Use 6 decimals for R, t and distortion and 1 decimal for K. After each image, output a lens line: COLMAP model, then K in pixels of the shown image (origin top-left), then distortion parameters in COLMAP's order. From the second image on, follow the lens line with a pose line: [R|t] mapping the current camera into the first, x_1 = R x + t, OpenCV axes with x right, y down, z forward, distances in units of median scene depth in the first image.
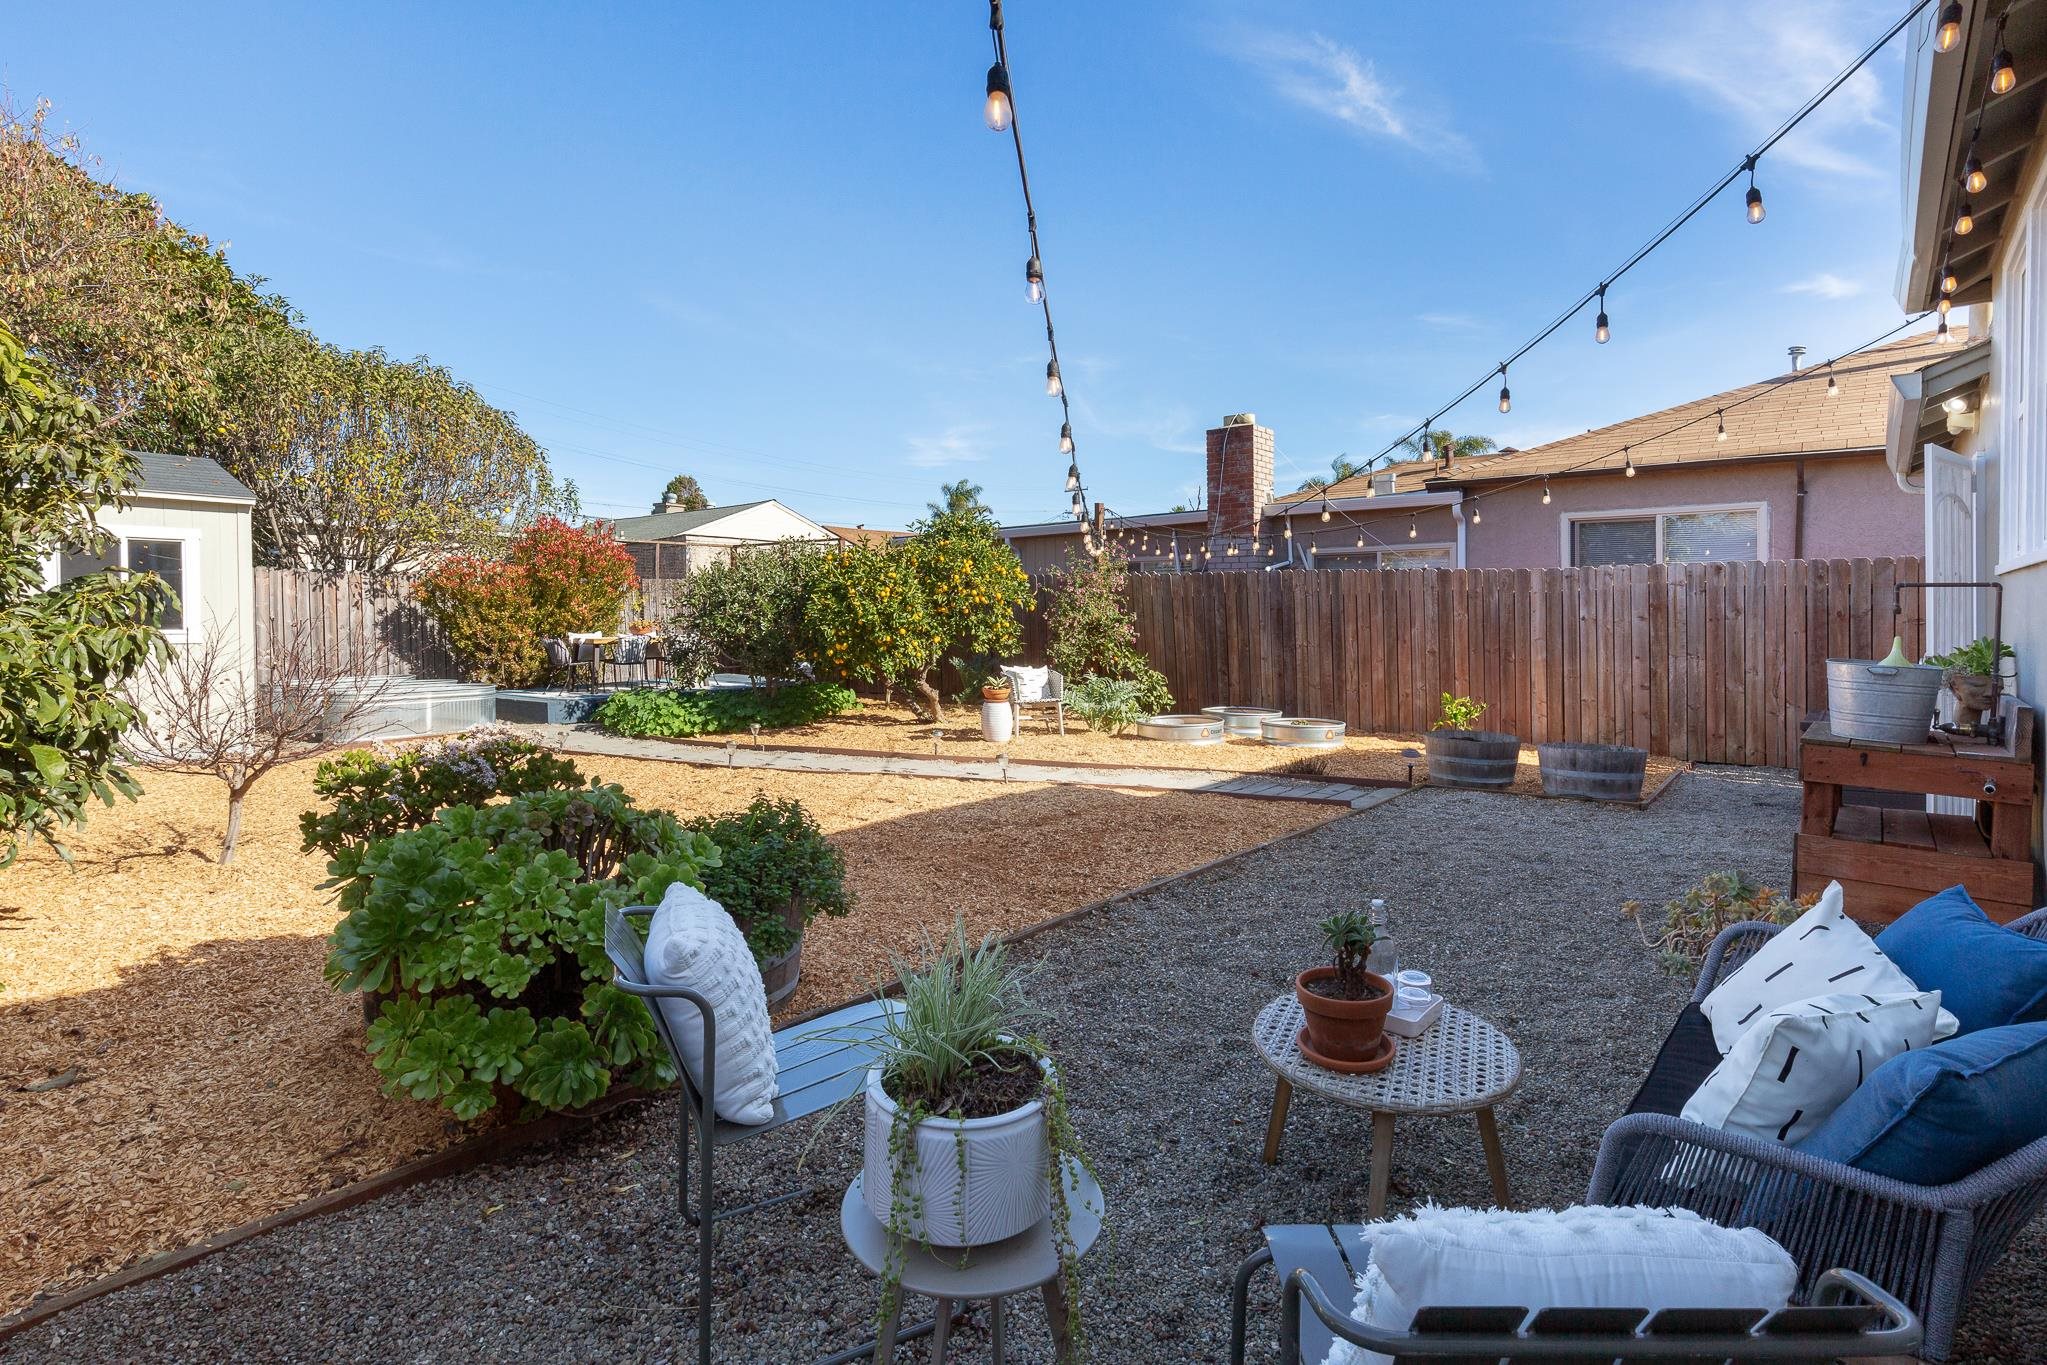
lens RADIAL K [[1050.9, 0, 1024.0], [0, 1050.9, 688.7], [0, 0, 1]] dist [0.039114, 0.001190]
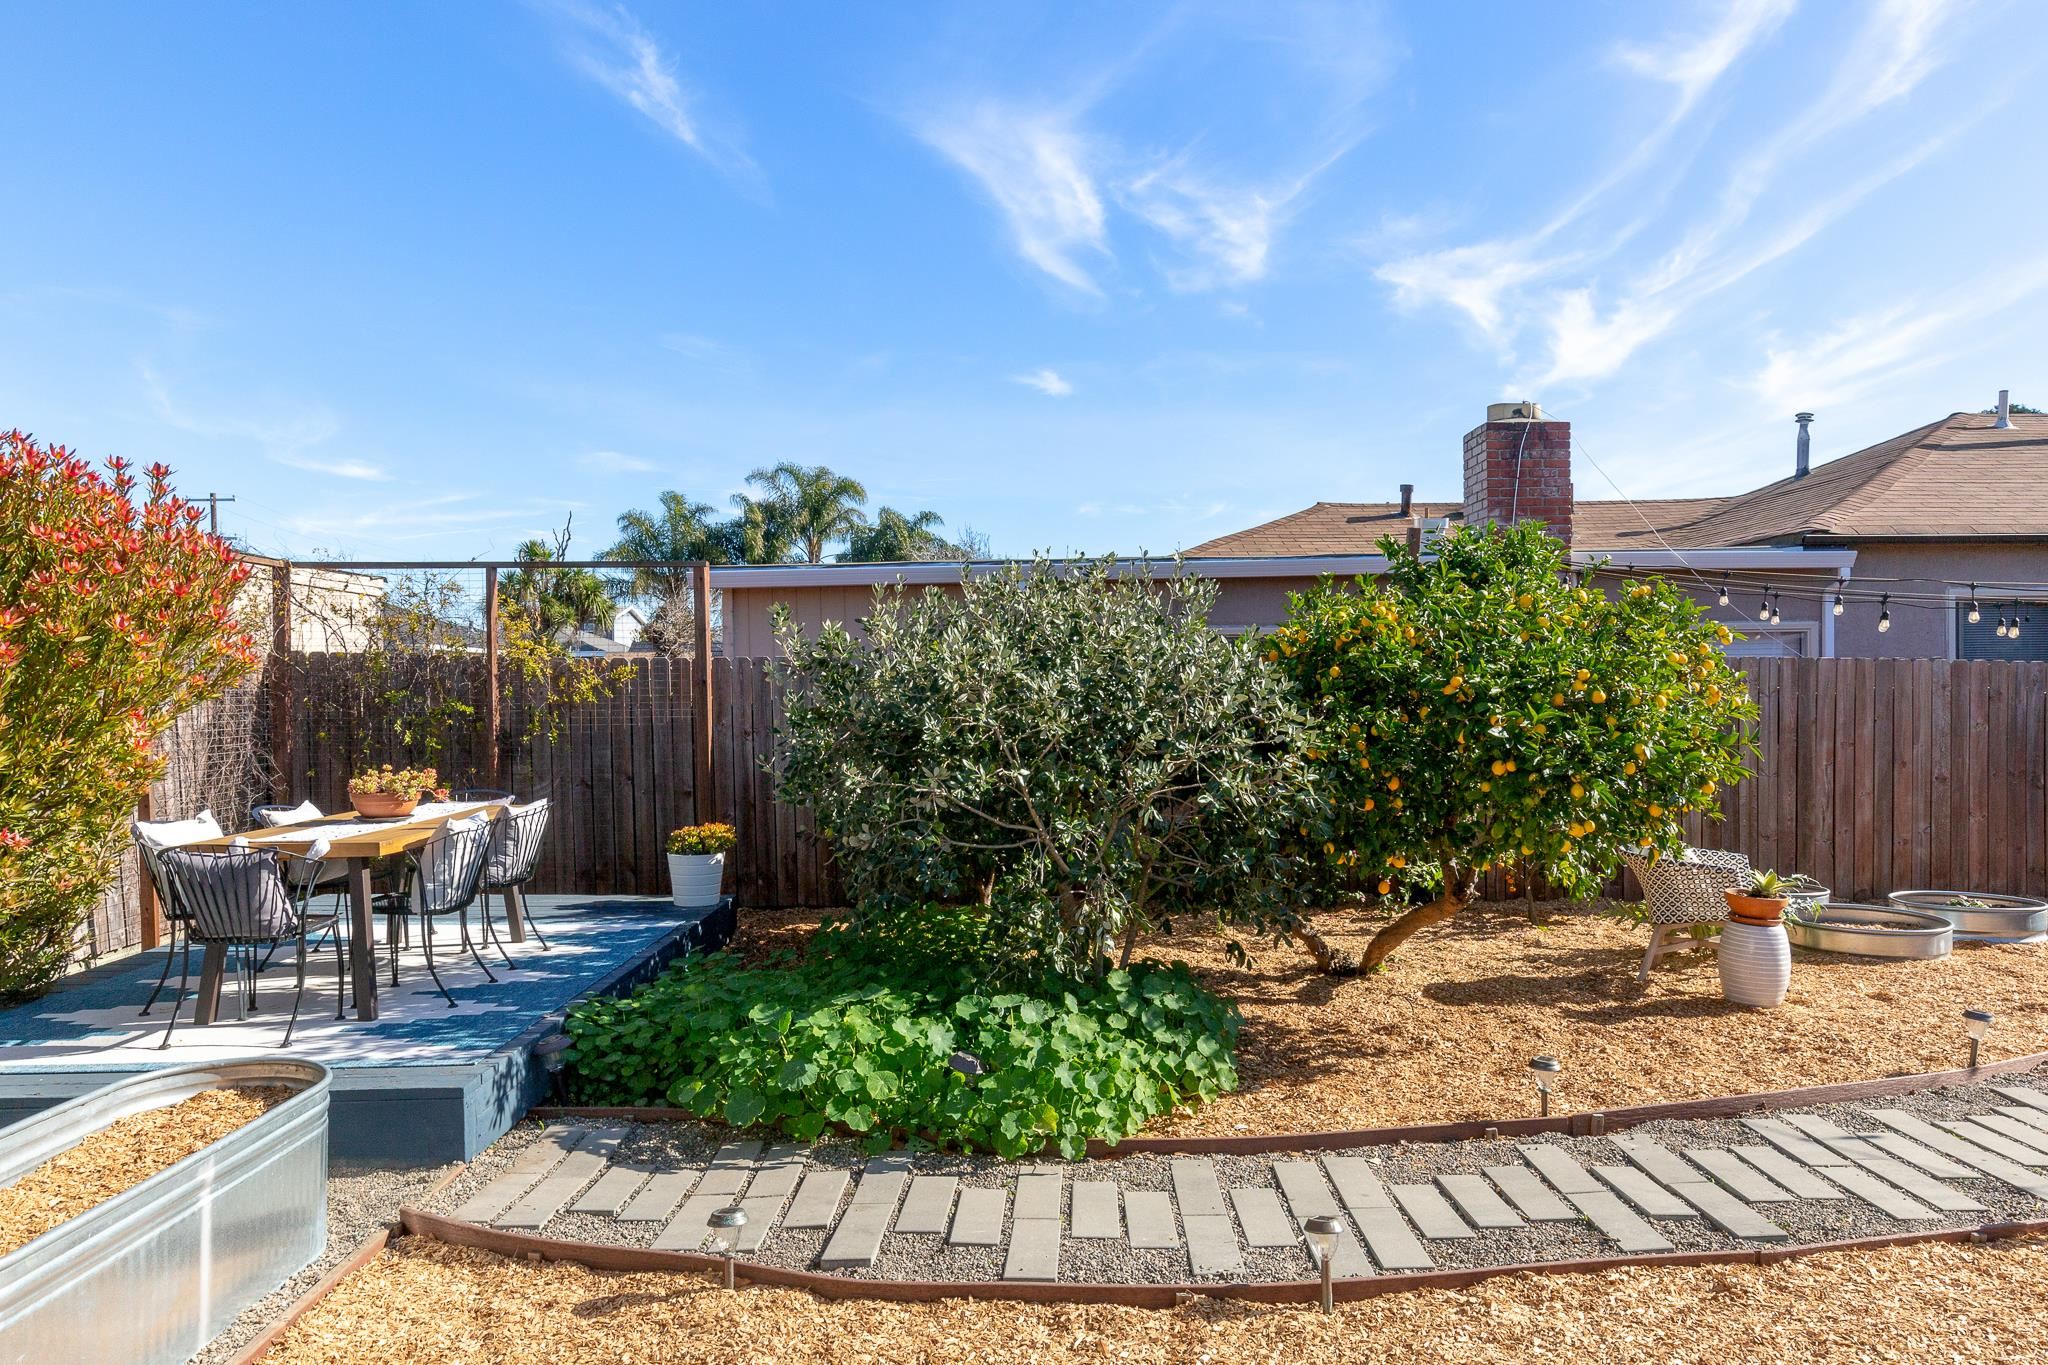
lens RADIAL K [[1236.1, 0, 1024.8], [0, 1236.1, 682.1], [0, 0, 1]] dist [-0.056879, -0.001049]
pose [[0.781729, -0.008070, 0.623567, -0.443460], [0.052511, 0.997217, -0.052925, -0.068314], [-0.621404, 0.074117, 0.779977, 0.593262]]
